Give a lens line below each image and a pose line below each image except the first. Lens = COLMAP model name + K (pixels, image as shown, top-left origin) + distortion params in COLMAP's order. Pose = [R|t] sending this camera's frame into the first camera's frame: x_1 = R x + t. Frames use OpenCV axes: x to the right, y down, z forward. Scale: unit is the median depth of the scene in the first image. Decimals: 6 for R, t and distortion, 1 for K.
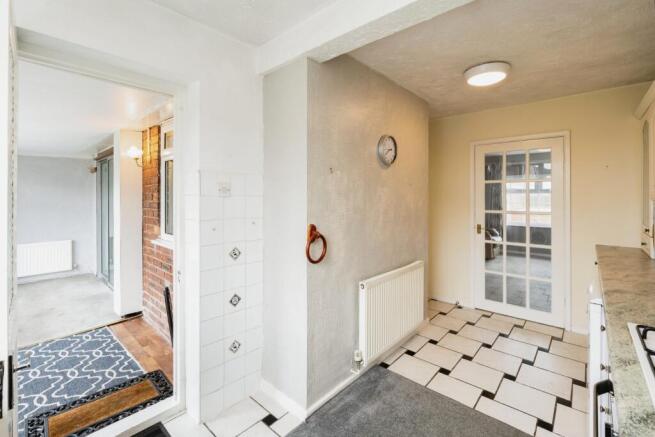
lens RADIAL K [[283.5, 0, 317.5], [0, 283.5, 199.2], [0, 0, 1]] dist [-0.004741, 0.000161]
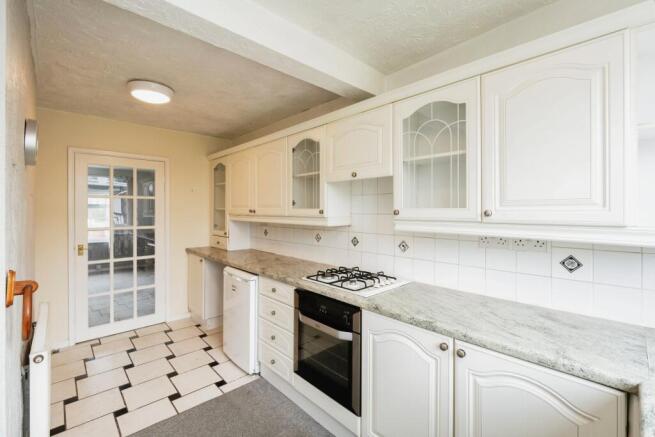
lens RADIAL K [[283.5, 0, 326.3], [0, 283.5, 219.6], [0, 0, 1]] dist [-0.004741, 0.000161]
pose [[0.094575, -0.031229, 0.995028, -0.234911], [0.011120, 0.999479, 0.030312, -0.007166], [-0.995456, 0.008198, 0.094873, 0.185922]]
